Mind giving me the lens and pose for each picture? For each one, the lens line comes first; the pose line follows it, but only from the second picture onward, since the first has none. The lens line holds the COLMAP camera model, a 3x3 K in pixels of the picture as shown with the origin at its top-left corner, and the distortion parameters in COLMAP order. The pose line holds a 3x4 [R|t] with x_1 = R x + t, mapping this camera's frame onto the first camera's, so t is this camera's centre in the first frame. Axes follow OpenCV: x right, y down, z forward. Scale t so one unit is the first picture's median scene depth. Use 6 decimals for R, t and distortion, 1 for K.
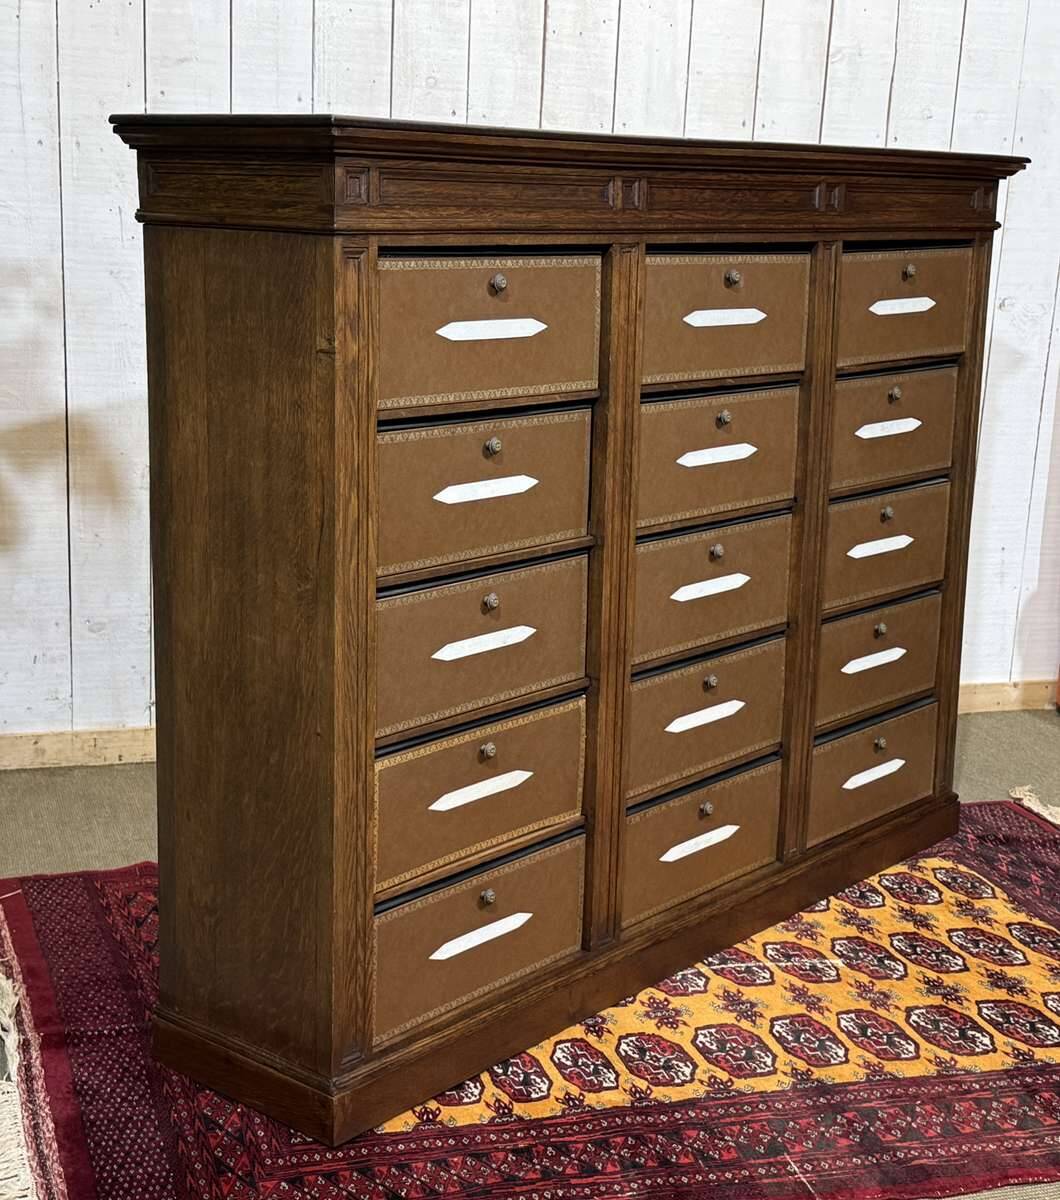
lens RADIAL K [[1861.3, 0, 532.8], [0, 1861.3, 623.3], [0, 0, 1]] dist [0.090847, 0.000000]
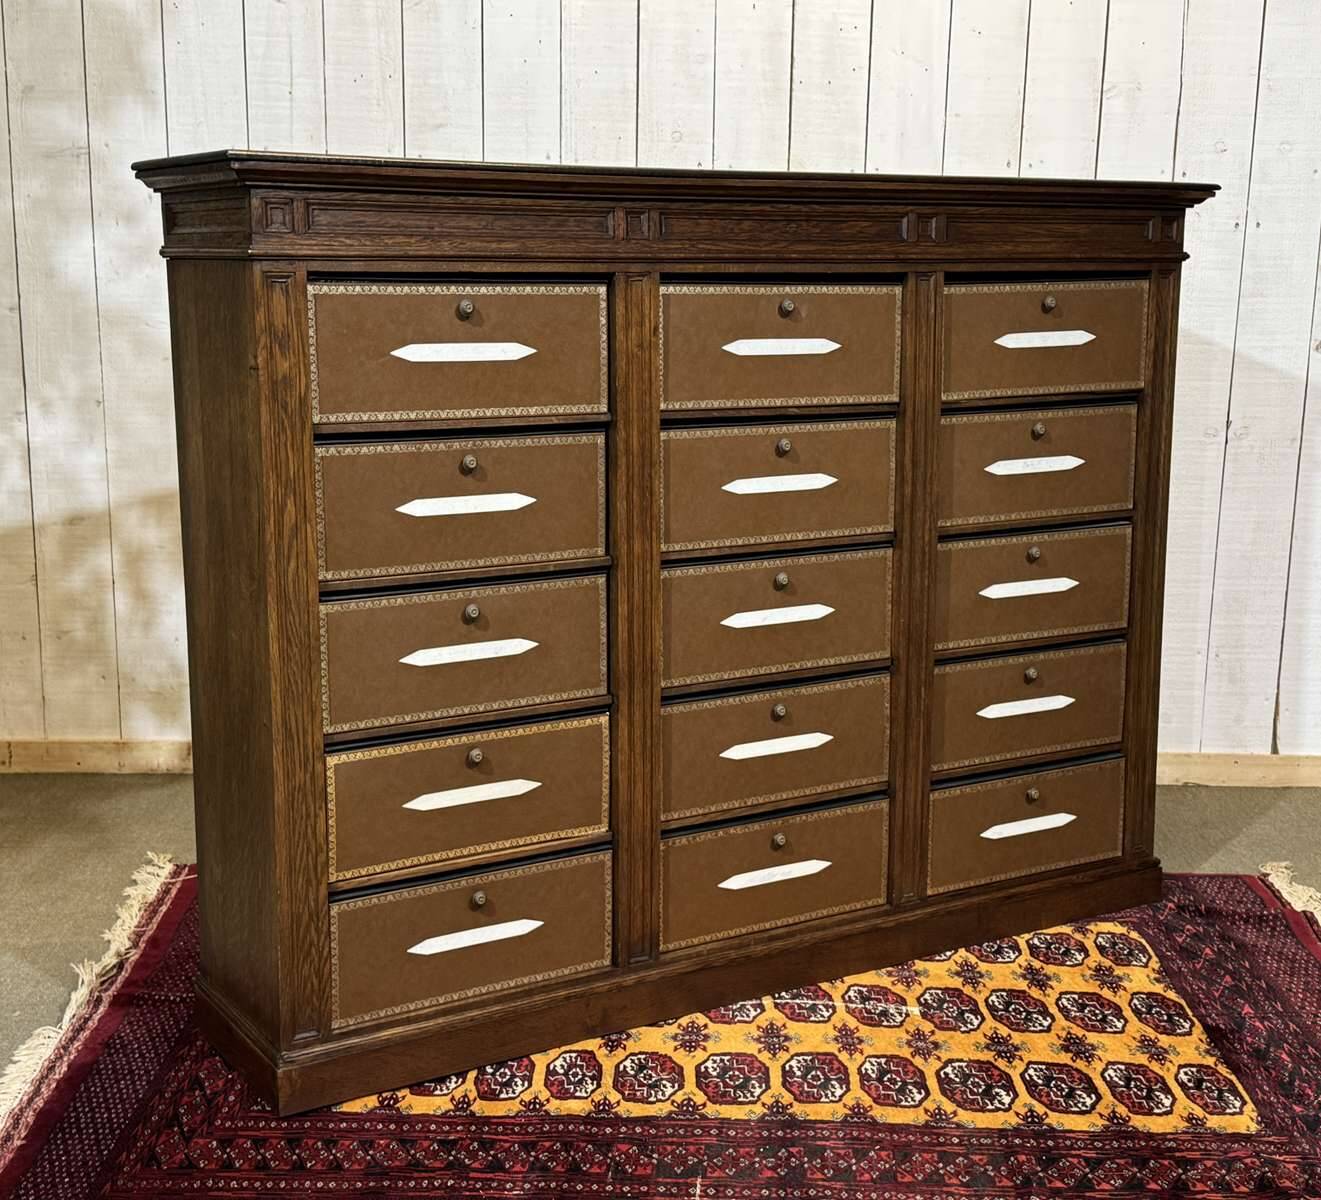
lens RADIAL K [[1855.1, 0, 685.9], [0, 1855.1, 621.6], [0, 0, 1]] dist [0.093529, 0.000000]
pose [[0.952343, 0.035518, -0.302953, 0.368586], [-0.048354, 0.998218, -0.034973, 0.021847], [0.301171, 0.047956, 0.952363, 0.038285]]
